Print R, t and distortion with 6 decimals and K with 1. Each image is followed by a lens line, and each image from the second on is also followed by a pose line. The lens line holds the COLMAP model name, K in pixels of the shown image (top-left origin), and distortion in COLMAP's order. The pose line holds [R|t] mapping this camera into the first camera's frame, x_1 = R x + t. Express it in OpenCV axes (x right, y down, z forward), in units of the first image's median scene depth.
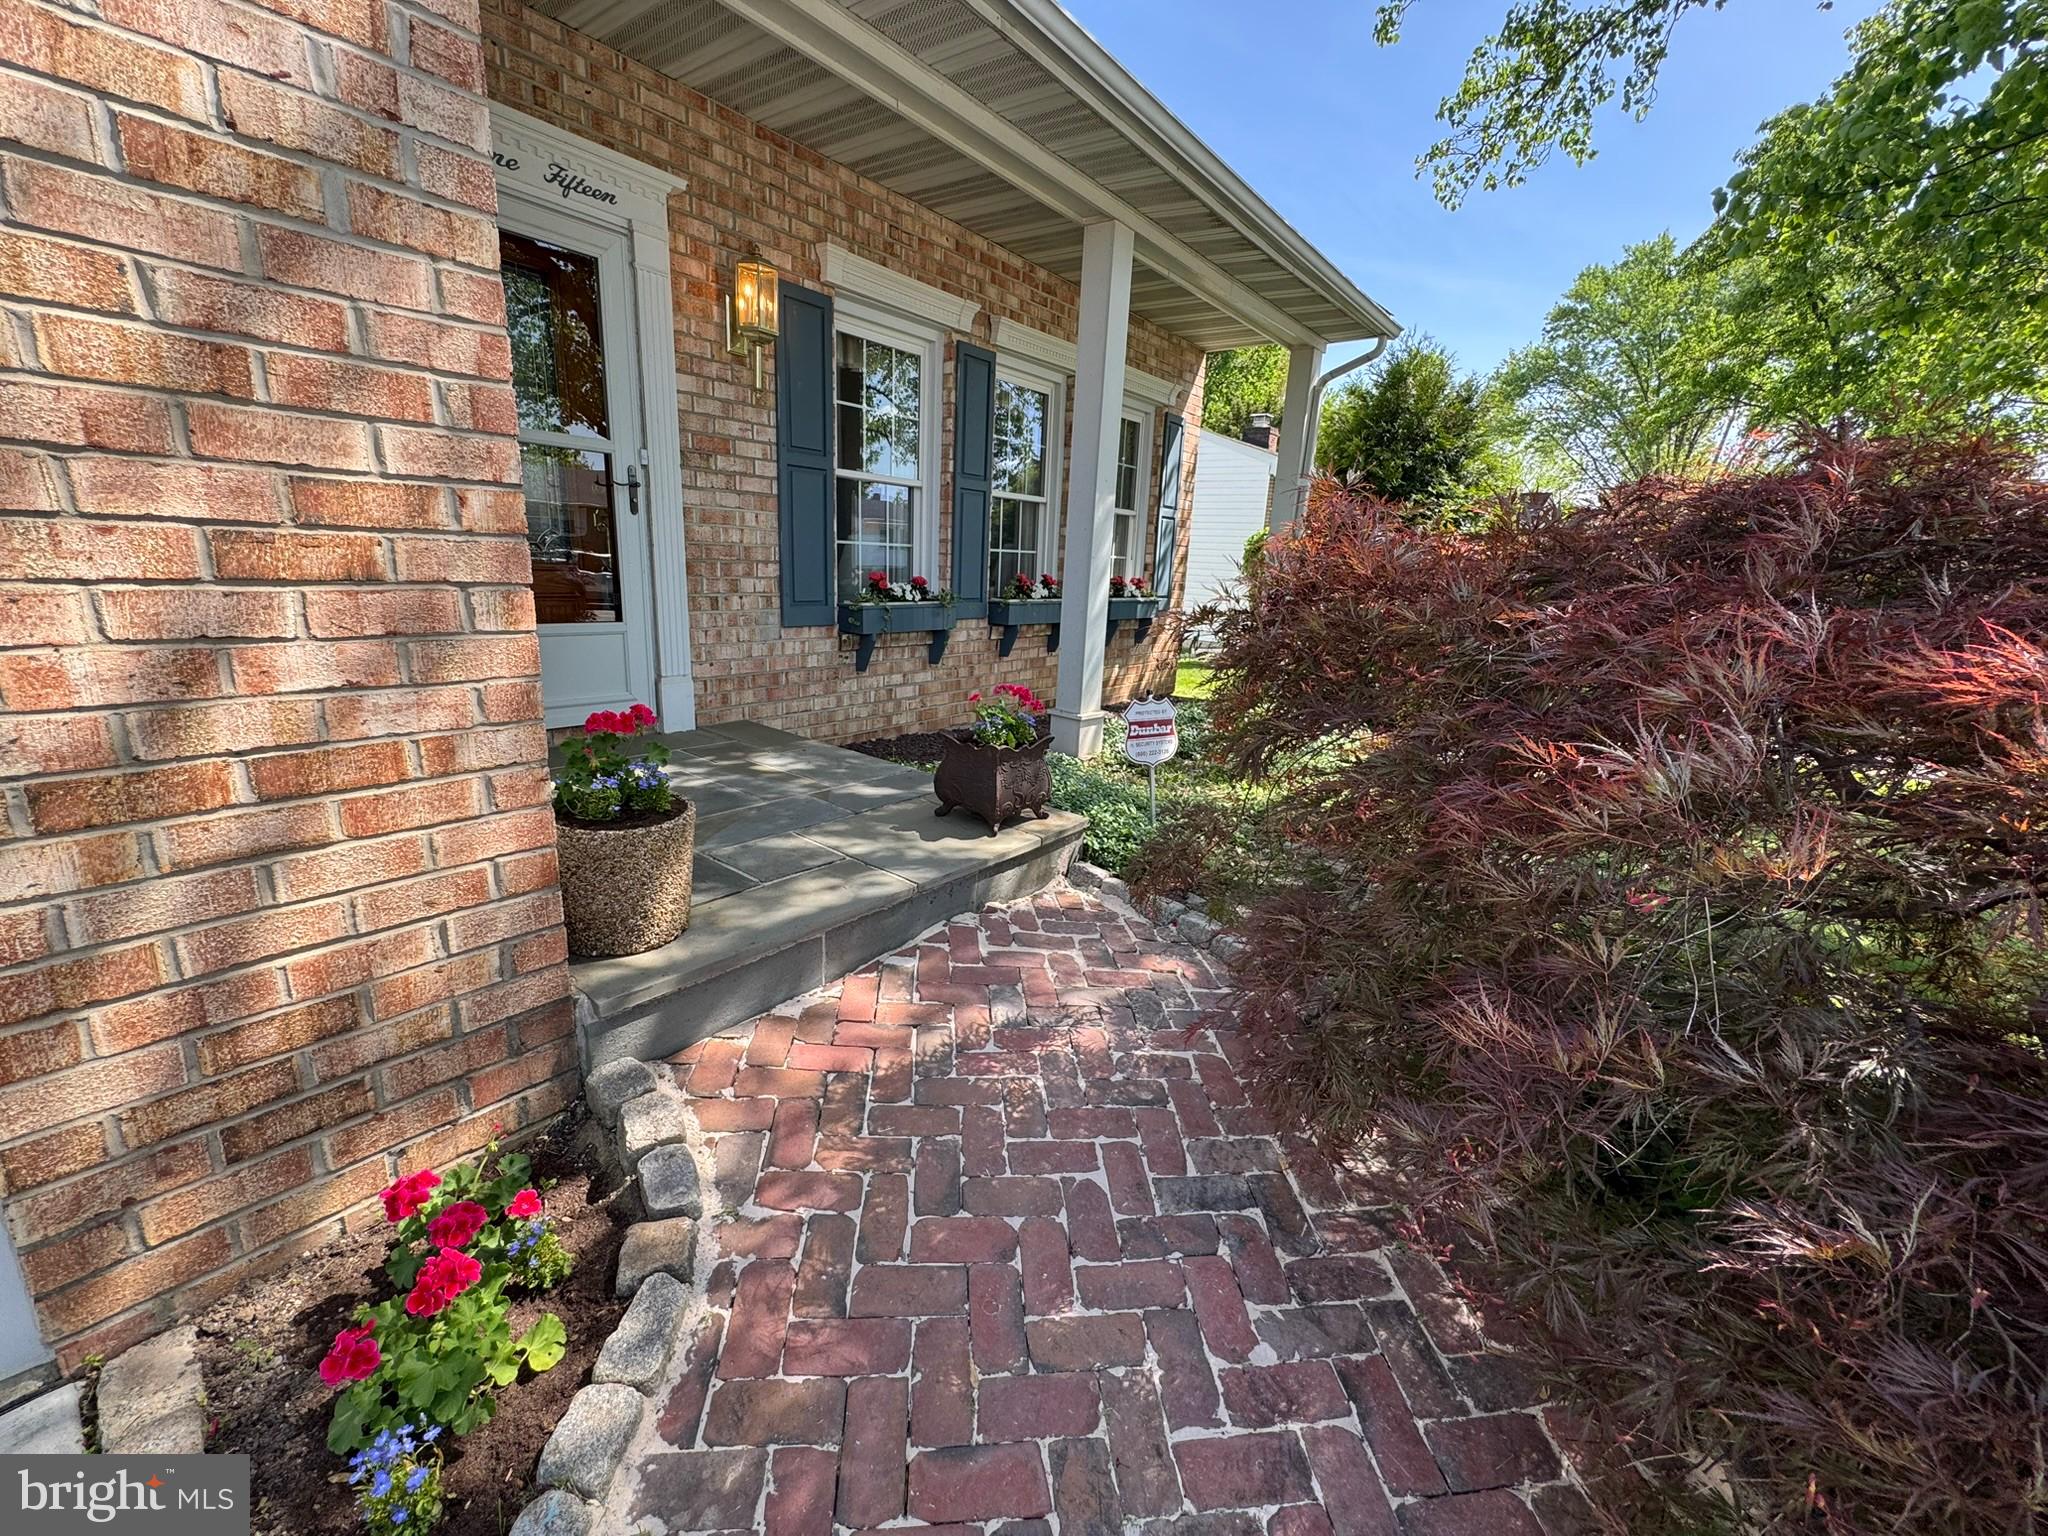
lens RADIAL K [[820.0, 0, 1024.0], [0, 820.0, 768.0], [0, 0, 1]] dist [-0.004214, -0.000084]
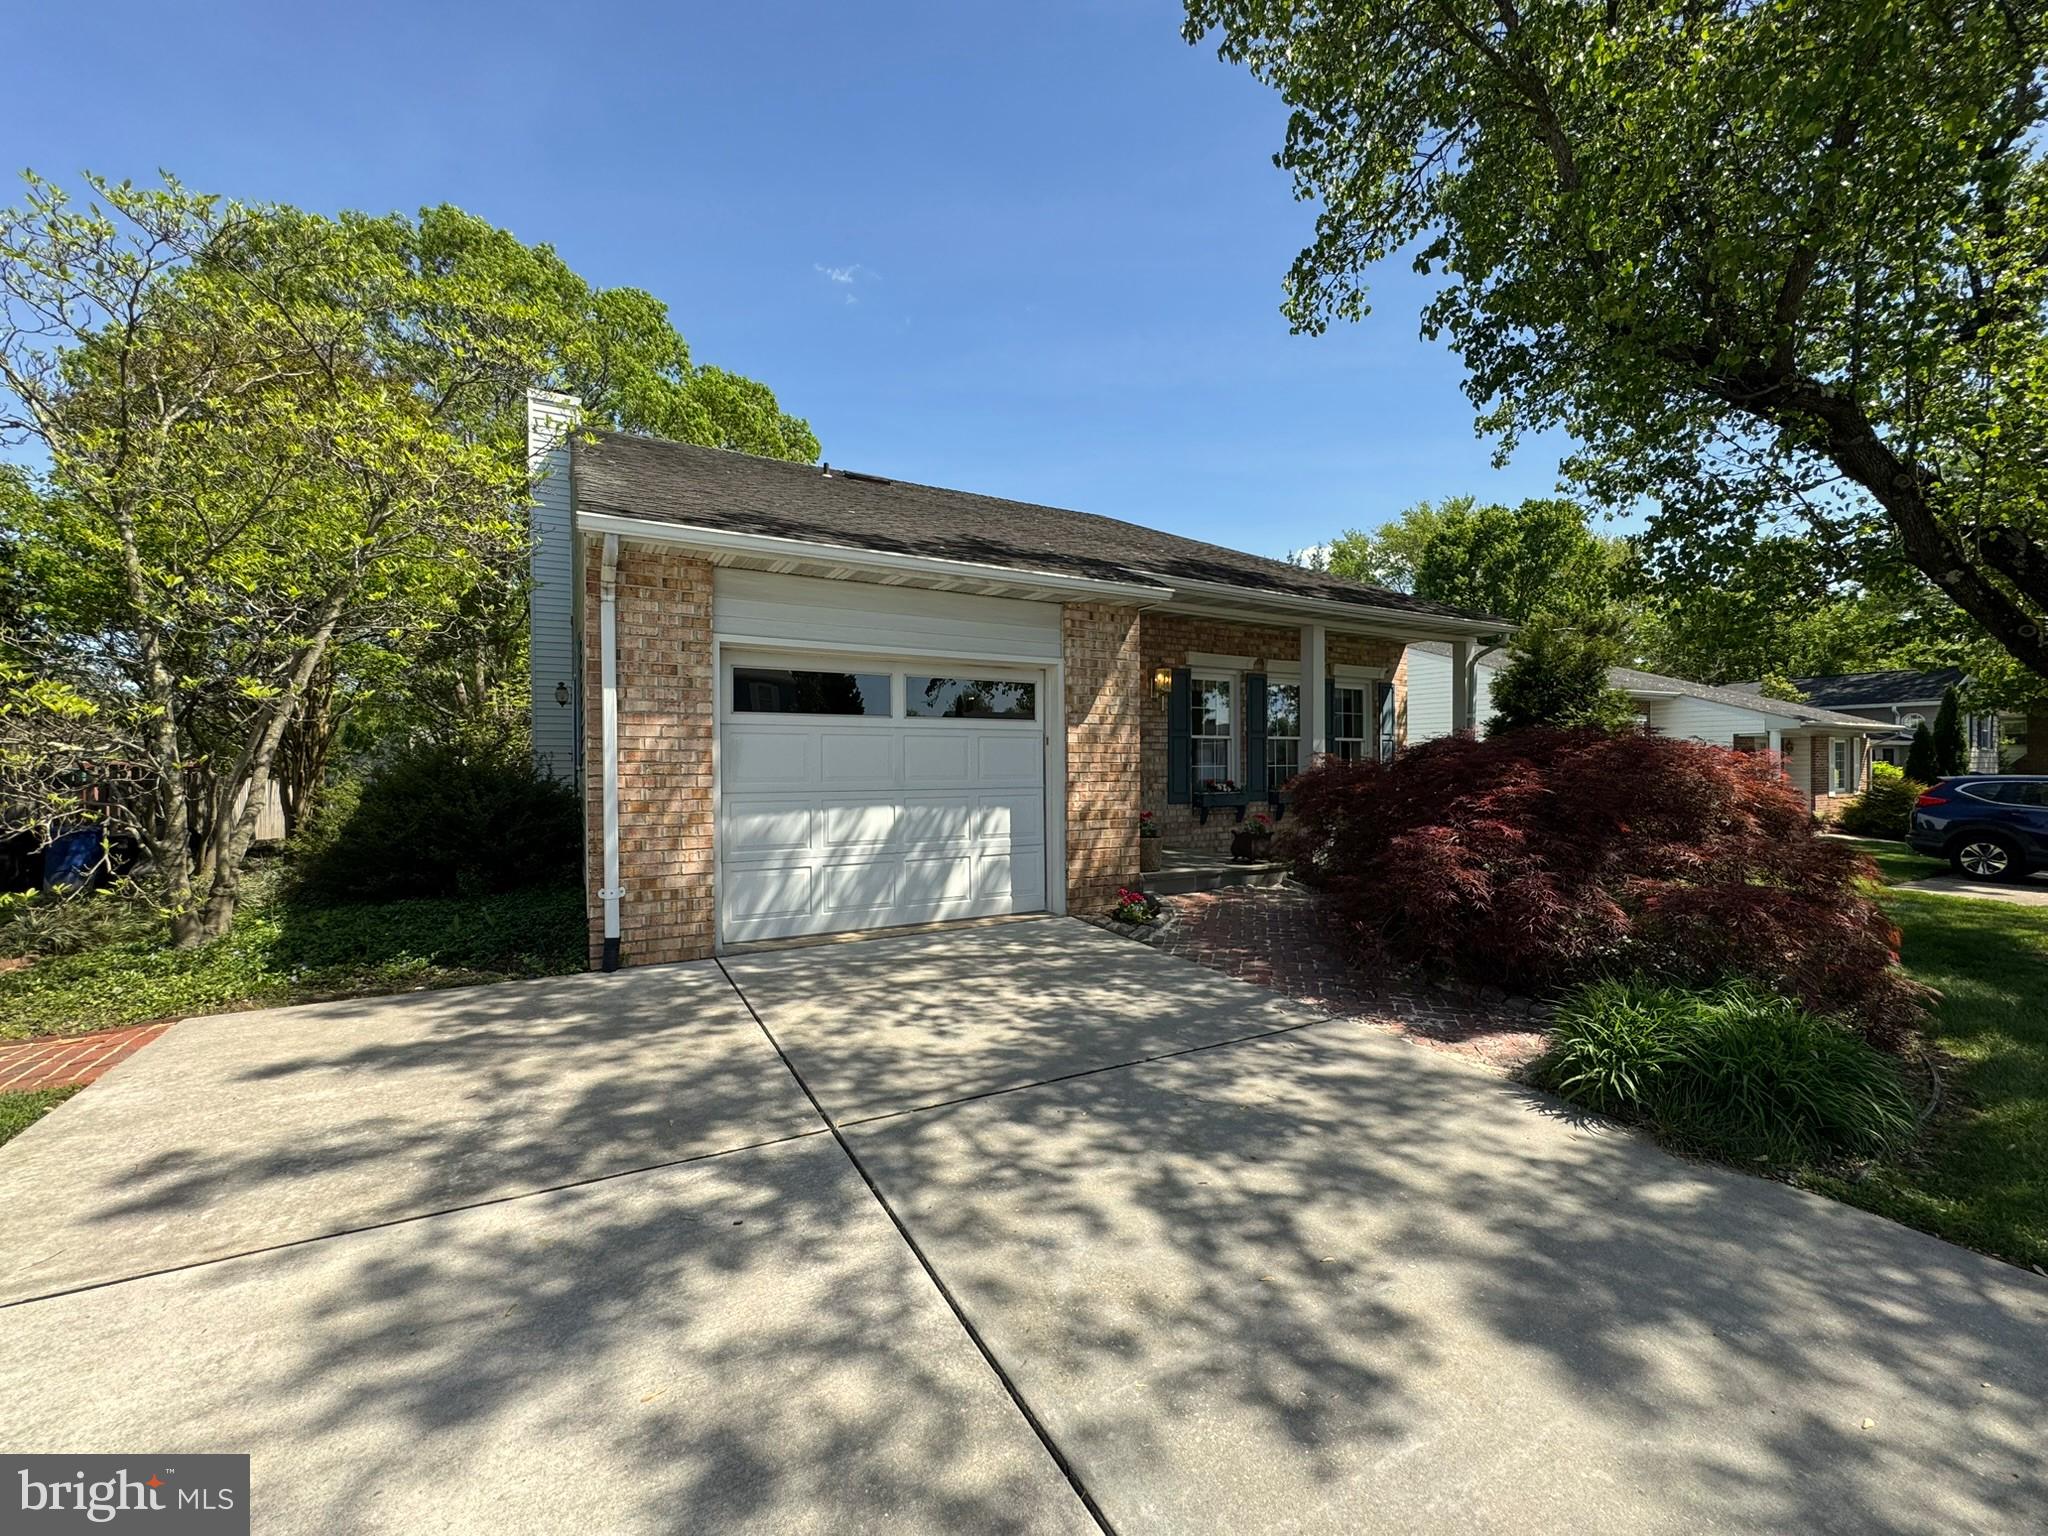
lens RADIAL K [[820.0, 0, 1024.0], [0, 820.0, 768.0], [0, 0, 1]] dist [-0.004214, -0.000084]
pose [[0.920207, -0.049288, -0.388317, 0.200172], [-0.050758, 0.968639, -0.243231, 0.269235], [0.388128, 0.243534, 0.888846, -1.062818]]
